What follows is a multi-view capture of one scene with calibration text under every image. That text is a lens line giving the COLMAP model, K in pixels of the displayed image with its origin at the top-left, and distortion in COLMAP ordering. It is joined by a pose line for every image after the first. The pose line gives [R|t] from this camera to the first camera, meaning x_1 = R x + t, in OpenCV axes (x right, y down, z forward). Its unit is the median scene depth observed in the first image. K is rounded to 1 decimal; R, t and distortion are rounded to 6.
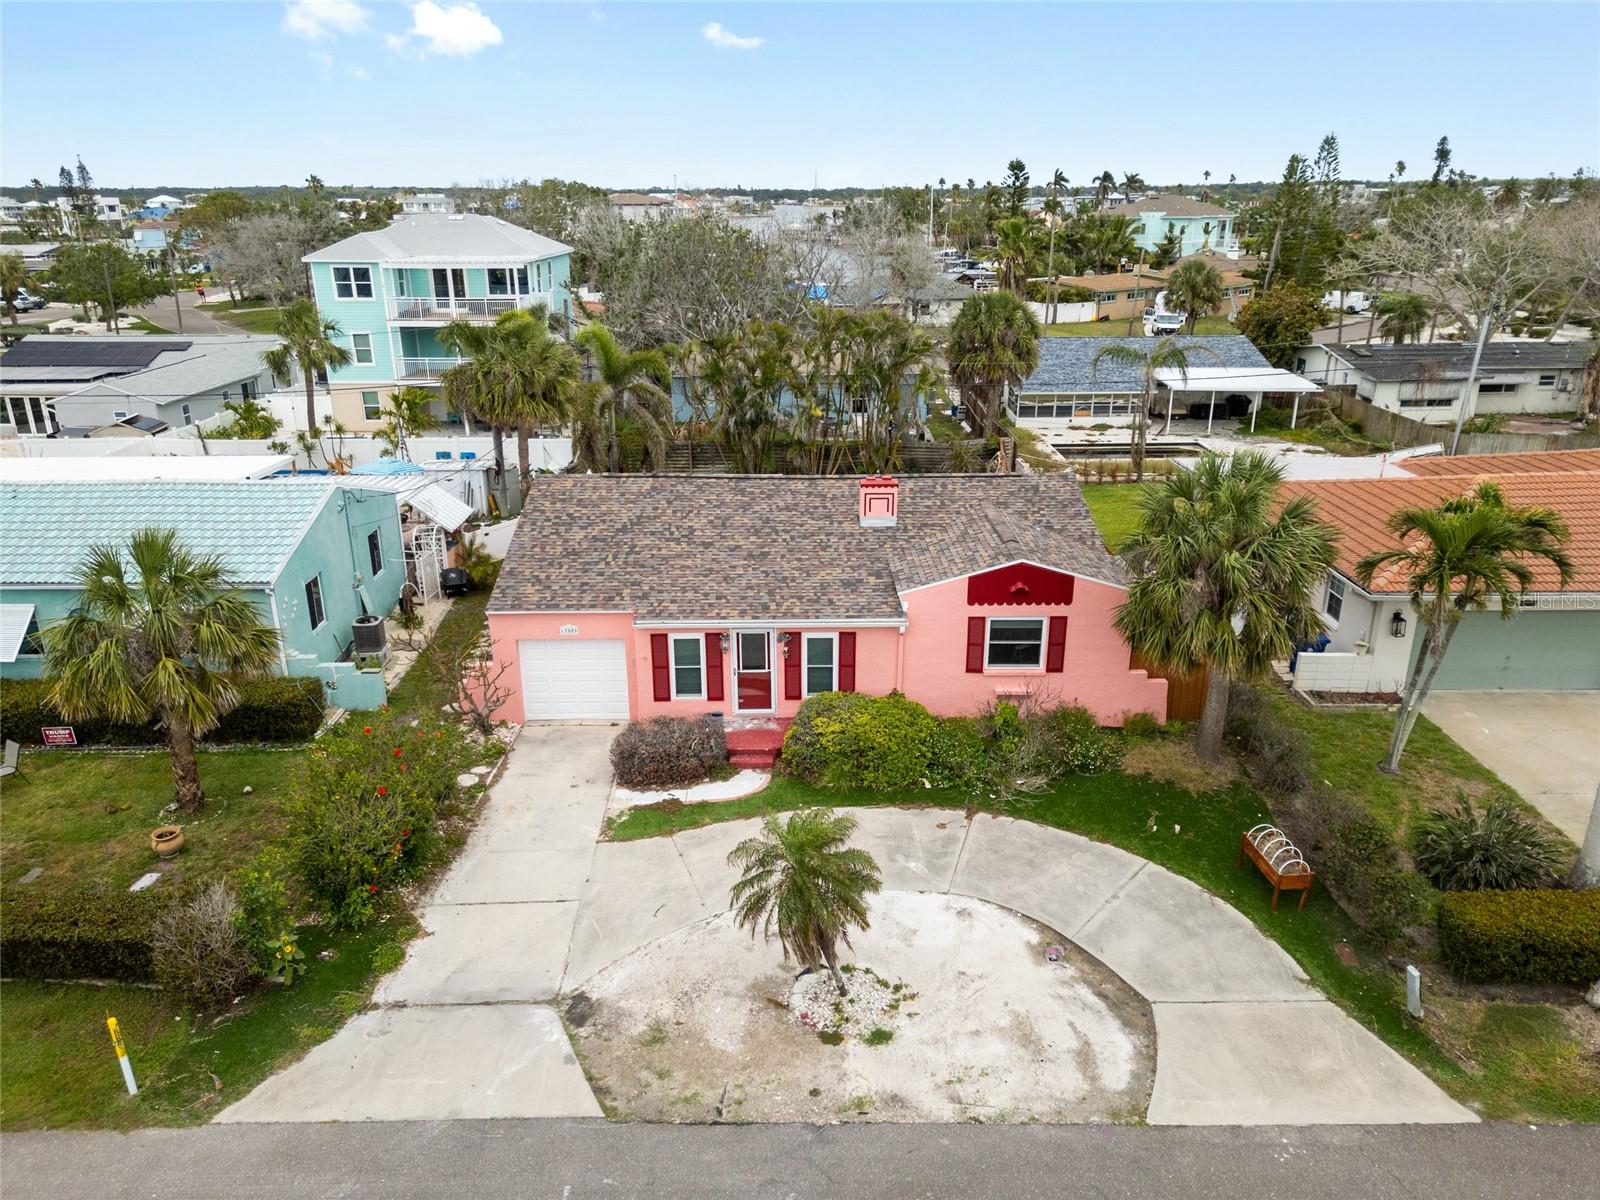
lens RADIAL K [[1124.1, 0, 800.0], [0, 1124.1, 600.0], [0, 0, 1]] dist [0.026836, -0.003373]
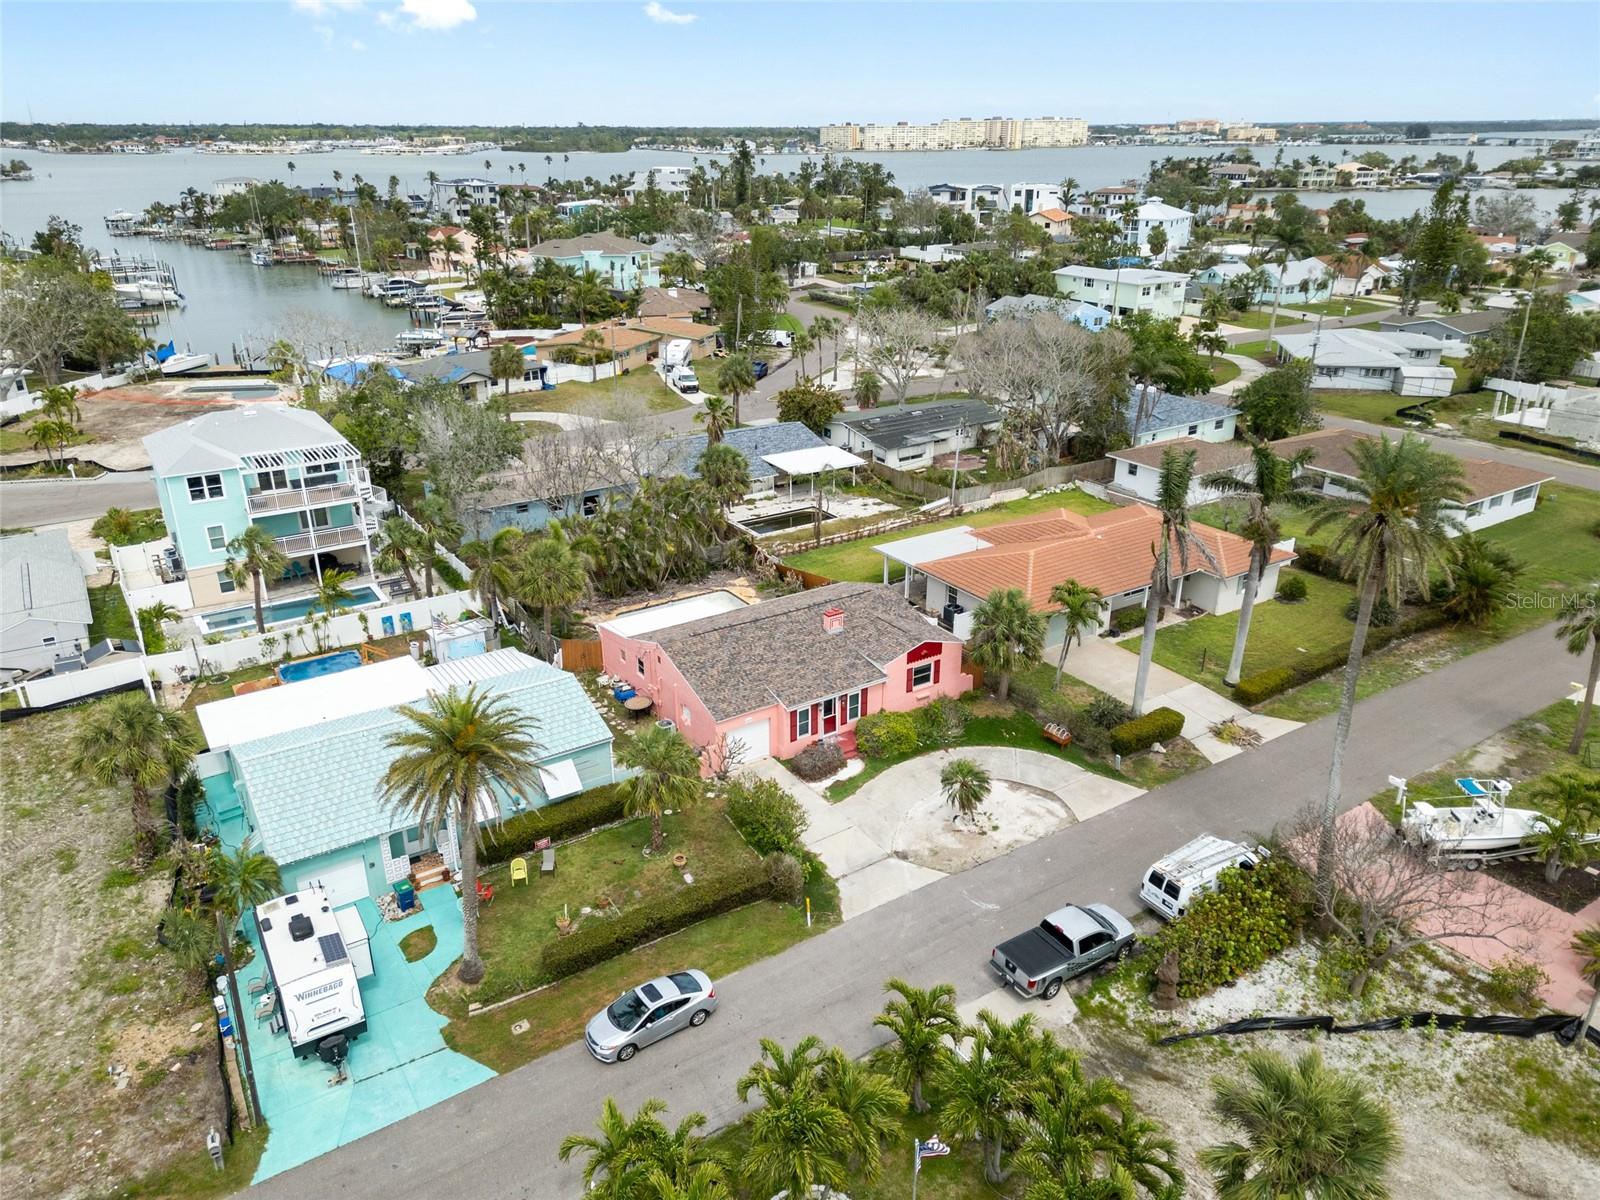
lens RADIAL K [[1159.9, 0, 800.0], [0, 1159.9, 600.0], [0, 0, 1]] dist [0.074722, -0.074331]
pose [[0.828309, -0.205277, 0.521312, -1.247216], [0.175035, 0.978701, 0.107270, -0.419158], [-0.532229, 0.002395, 0.846597, -0.896623]]
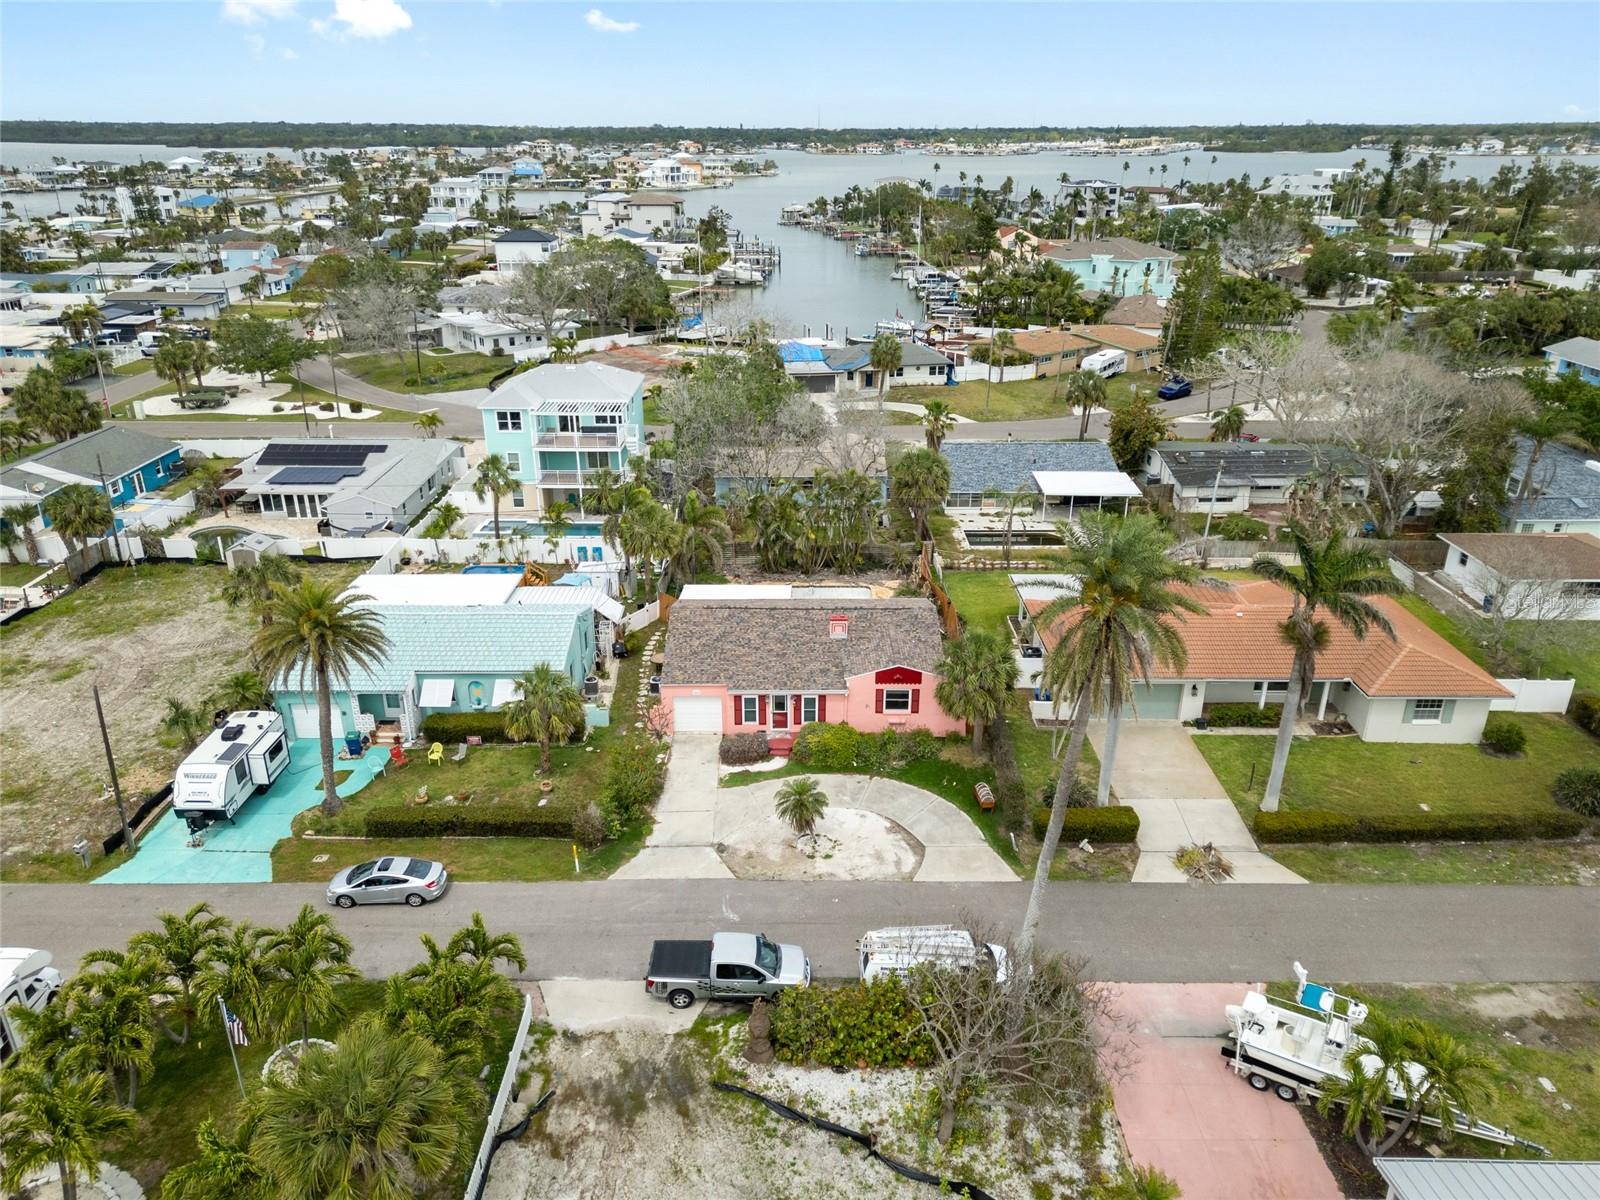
lens RADIAL K [[1159.9, 0, 800.0], [0, 1159.9, 600.0], [0, 0, 1]] dist [0.074722, -0.074331]
pose [[0.999986, 0.005314, -0.000298, -0.002053], [-0.005287, 0.998261, 0.058713, -0.300347], [0.000610, -0.058710, 0.998275, -1.314874]]
